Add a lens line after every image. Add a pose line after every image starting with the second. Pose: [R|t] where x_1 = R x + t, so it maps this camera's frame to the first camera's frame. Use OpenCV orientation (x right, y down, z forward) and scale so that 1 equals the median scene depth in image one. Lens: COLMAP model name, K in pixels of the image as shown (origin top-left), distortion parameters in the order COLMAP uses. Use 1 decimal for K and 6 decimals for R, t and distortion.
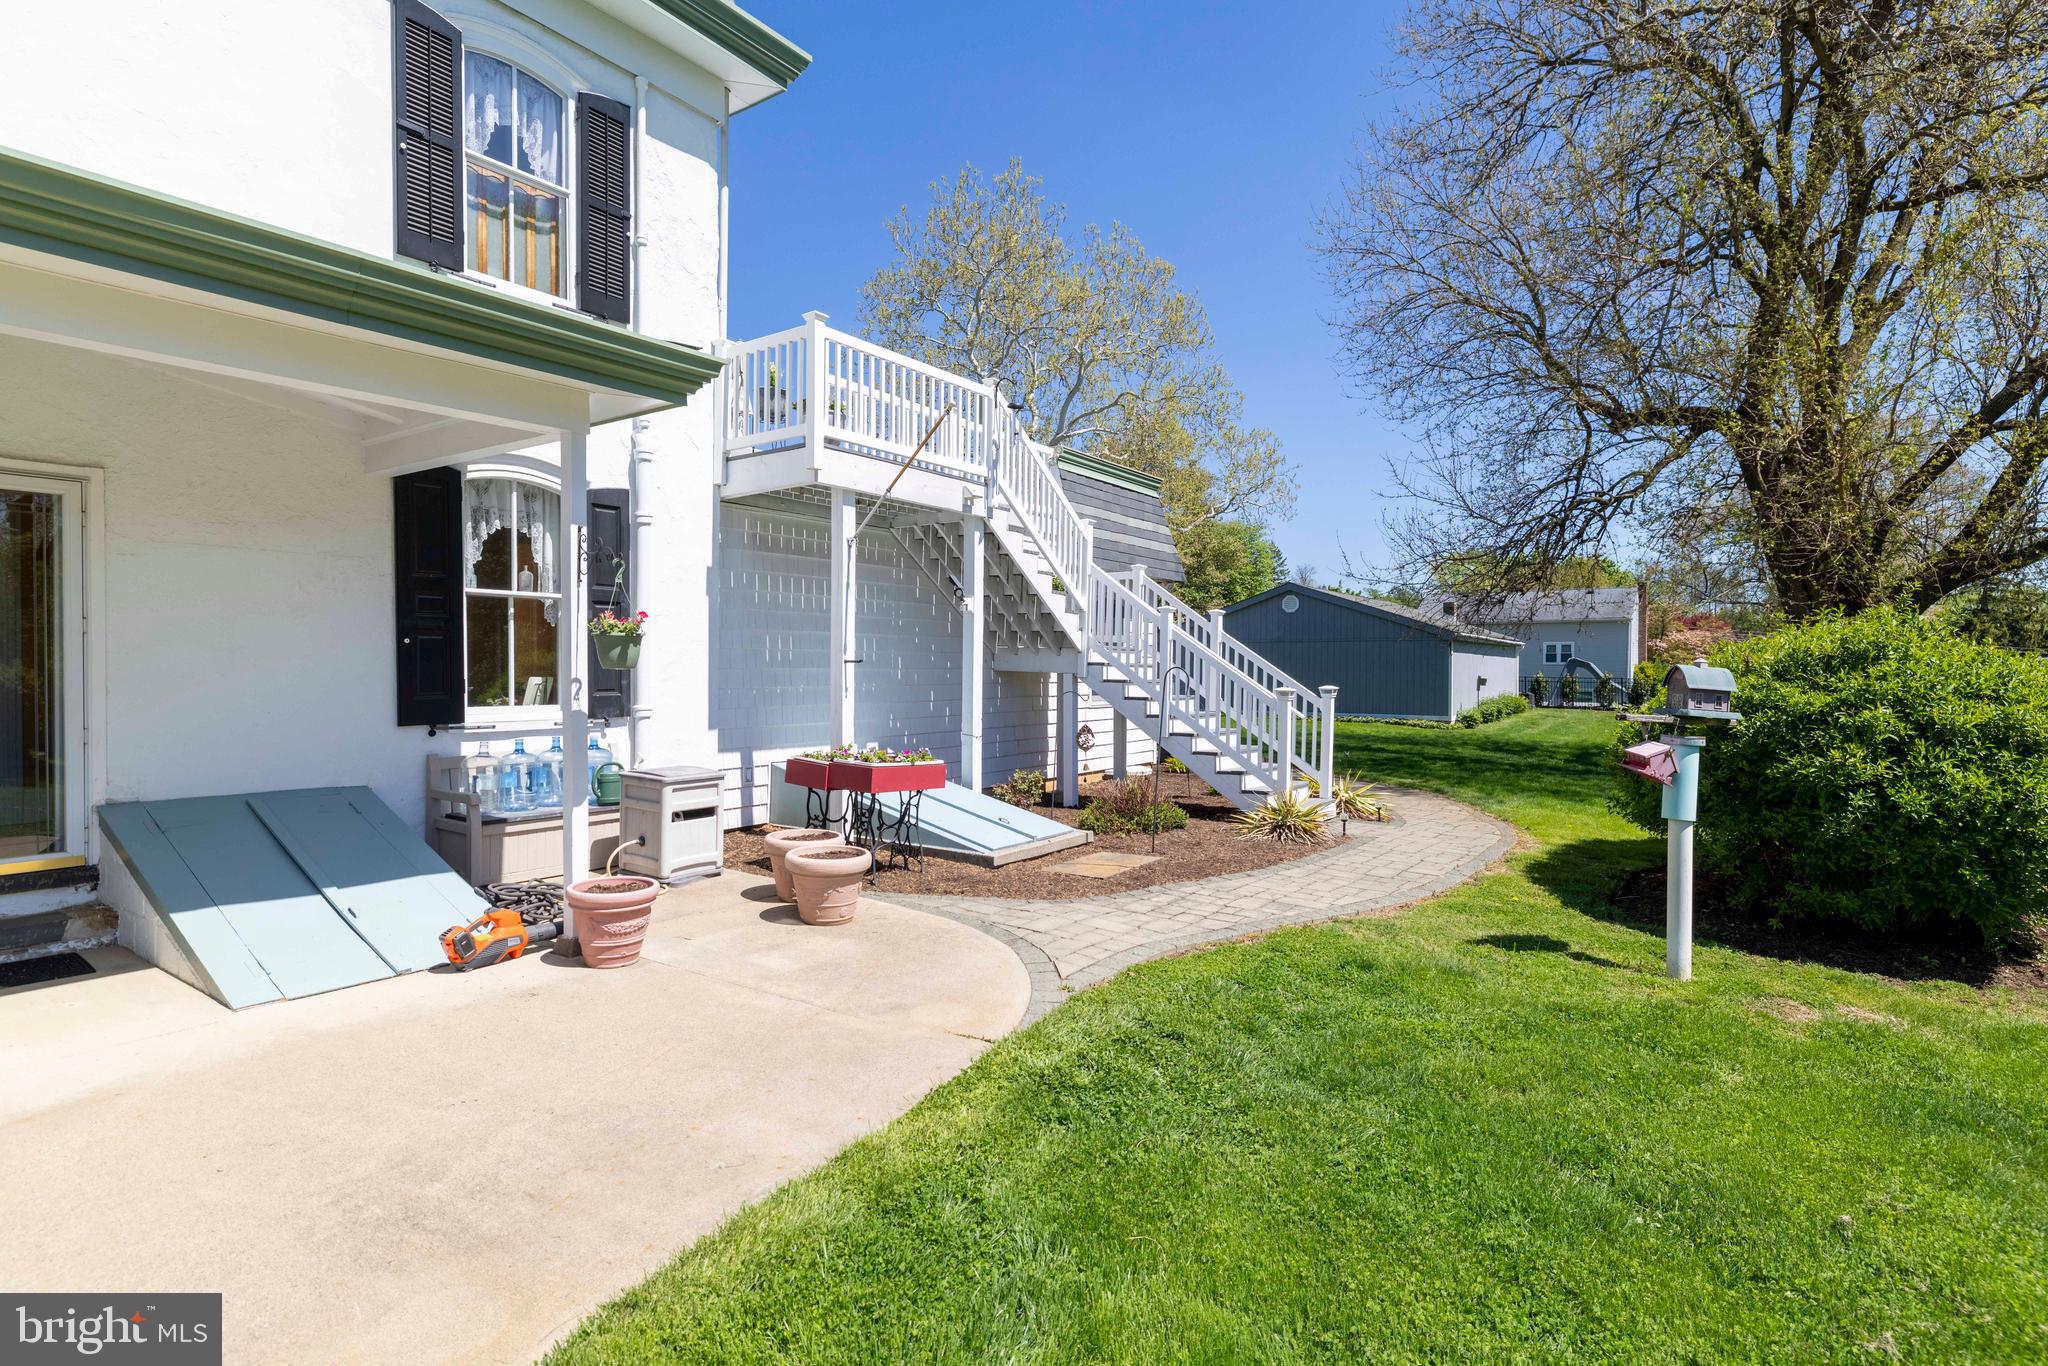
lens RADIAL K [[1029.3, 0, 1047.2], [0, 1029.3, 683.8], [0, 0, 1]] dist [-0.001987, 0.000038]
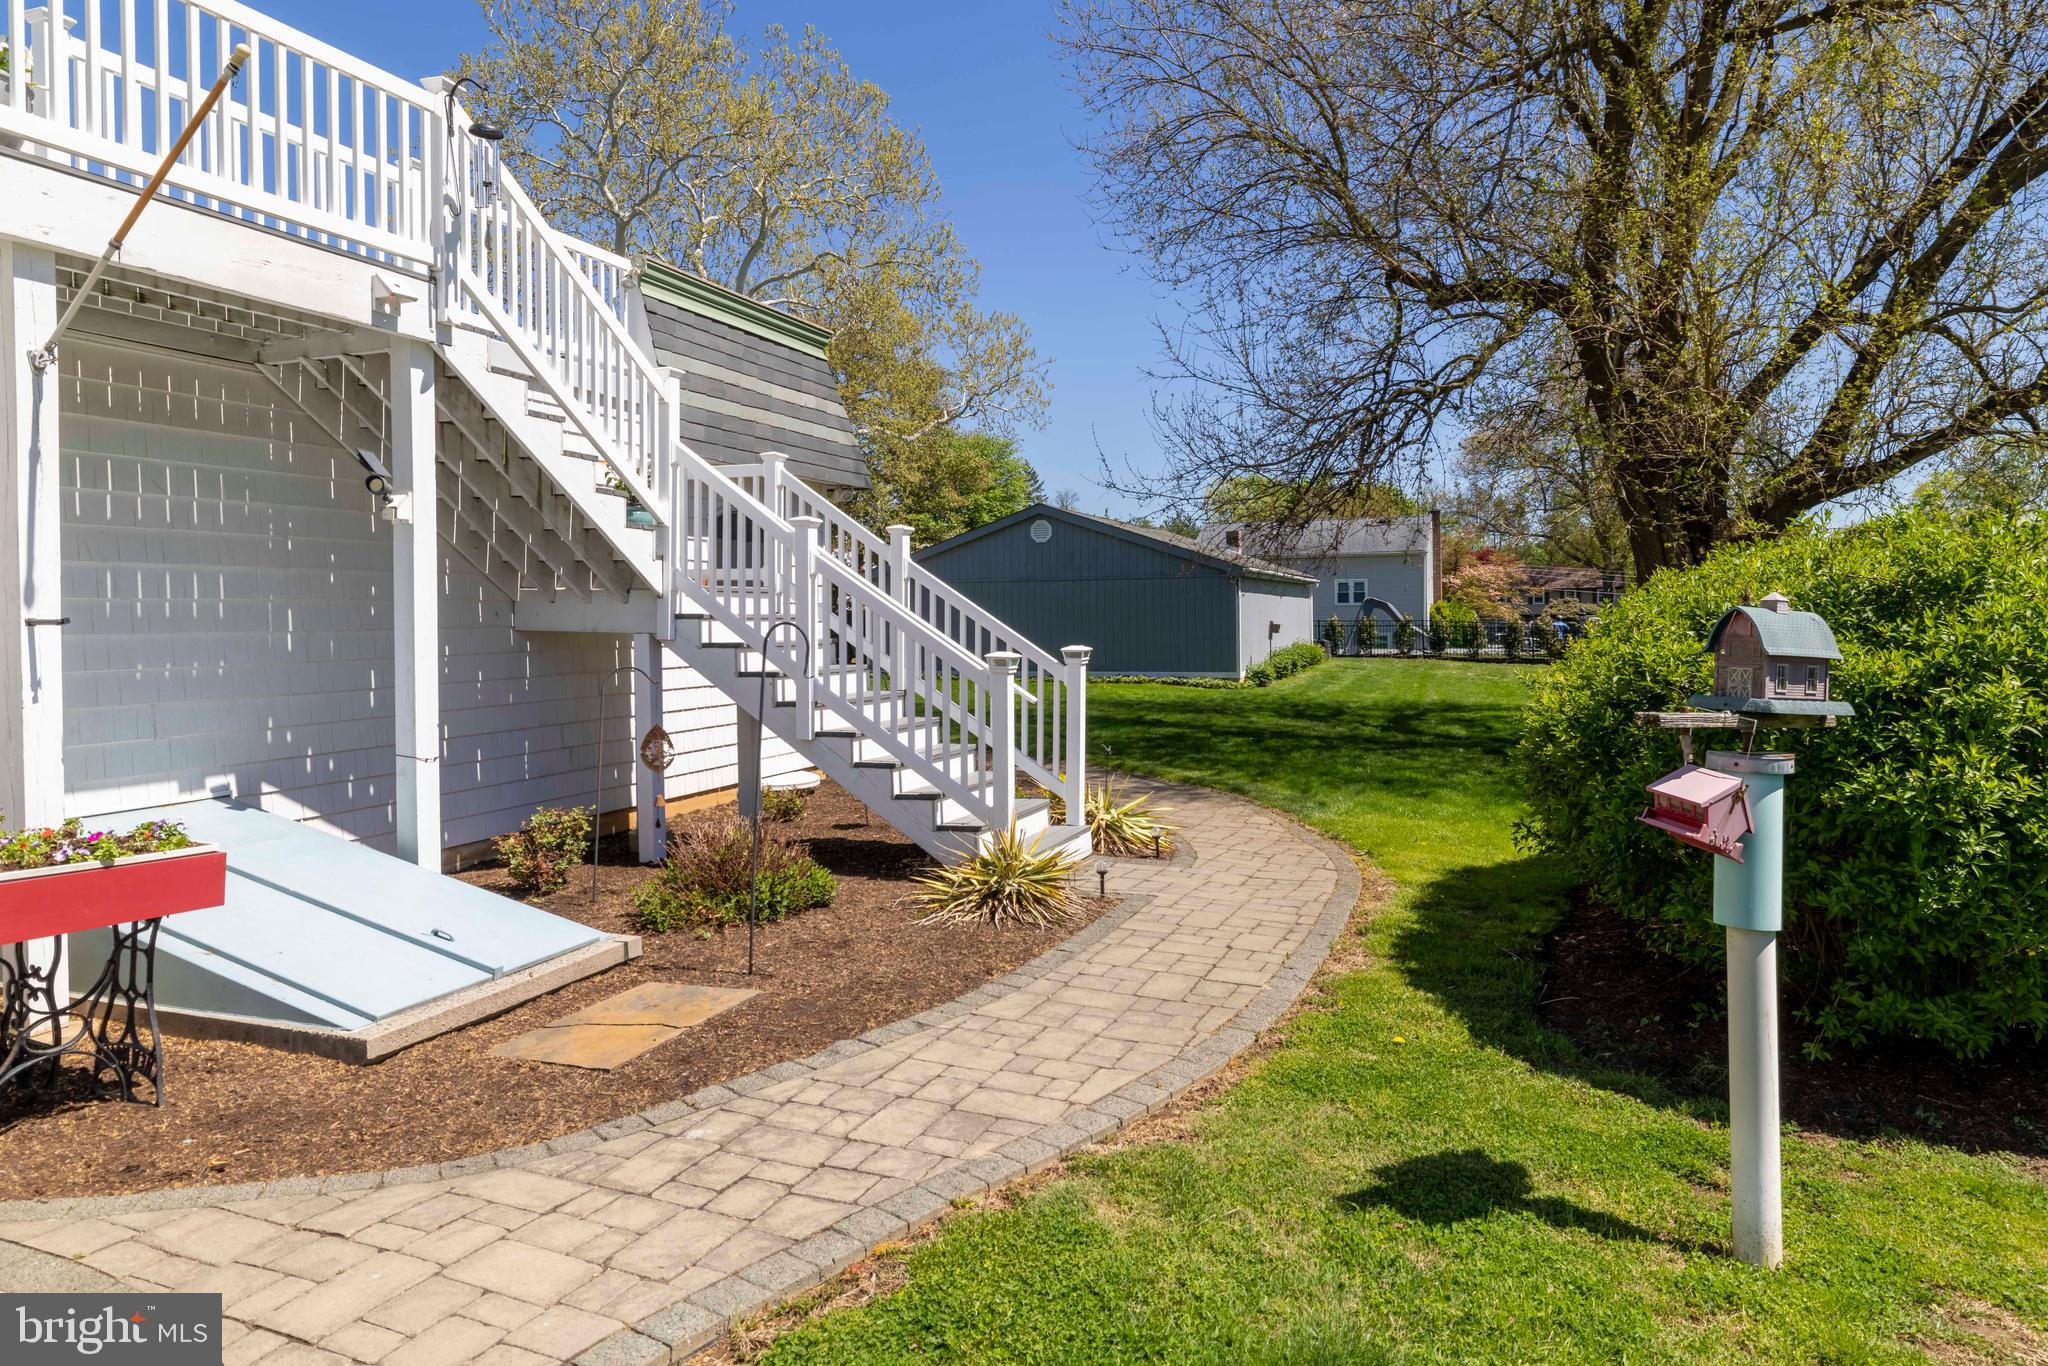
lens RADIAL K [[1233.0, 0, 1105.0], [0, 1233.0, 627.7], [0, 0, 1]] dist [0.000948, 0.000054]
pose [[0.962744, -0.018378, 0.269788, 0.082056], [0.019780, 0.999801, -0.002480, -0.006361], [-0.269688, 0.007724, 0.962917, 0.253850]]
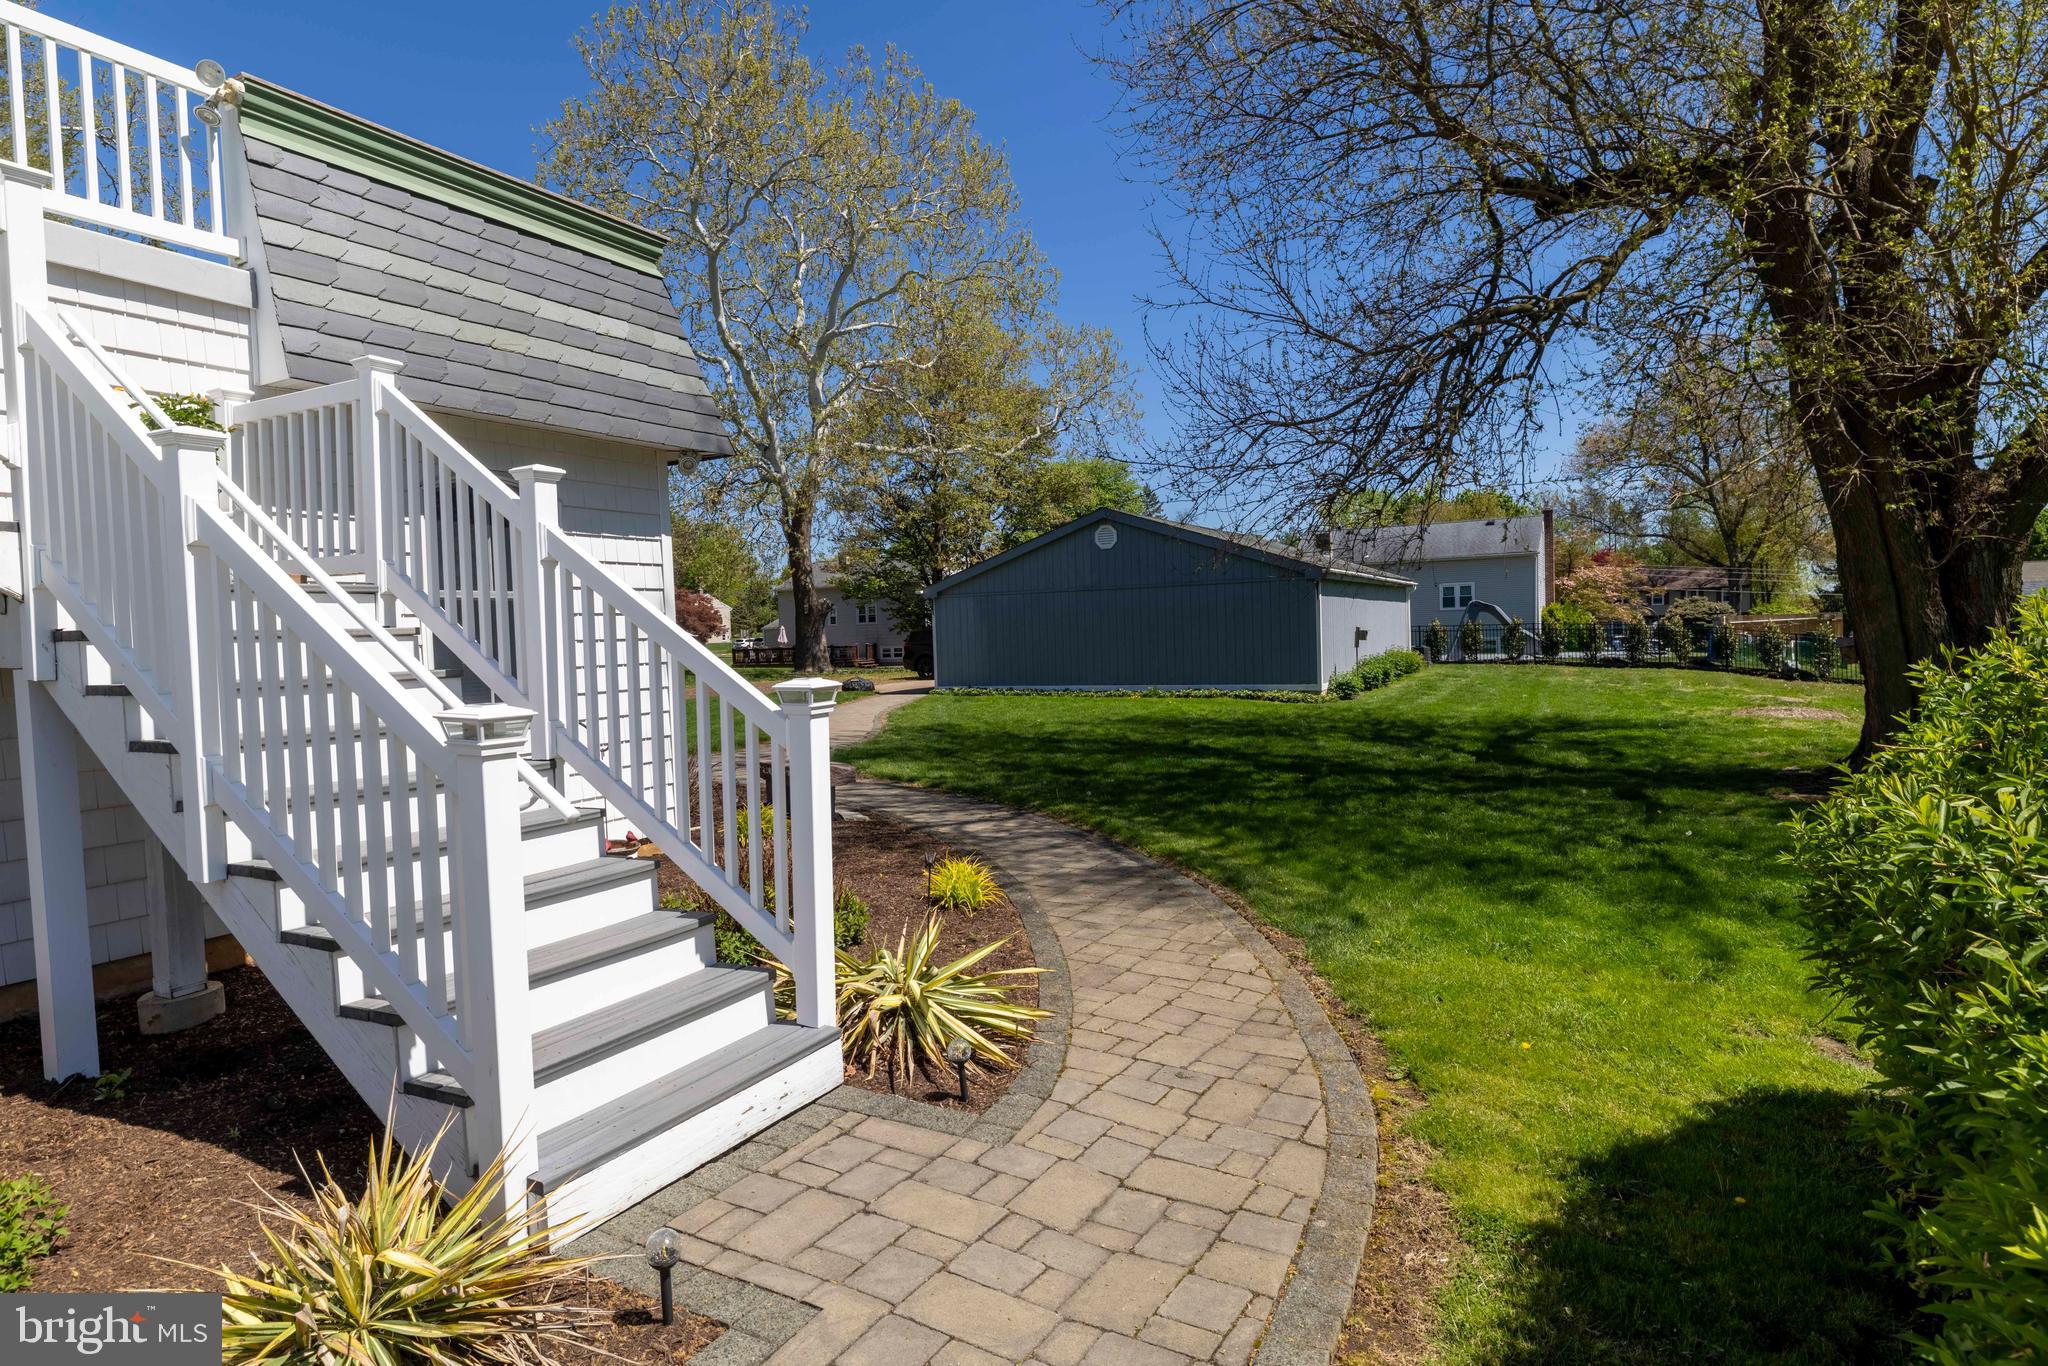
lens RADIAL K [[1082.4, 0, 1071.7], [0, 1082.4, 682.7], [0, 0, 1]] dist [0.007447, -0.000527]
pose [[0.991915, -0.041976, 0.119757, 0.295058], [0.038155, 0.998692, 0.034022, -0.005110], [-0.121028, -0.029178, 0.992220, 0.613471]]
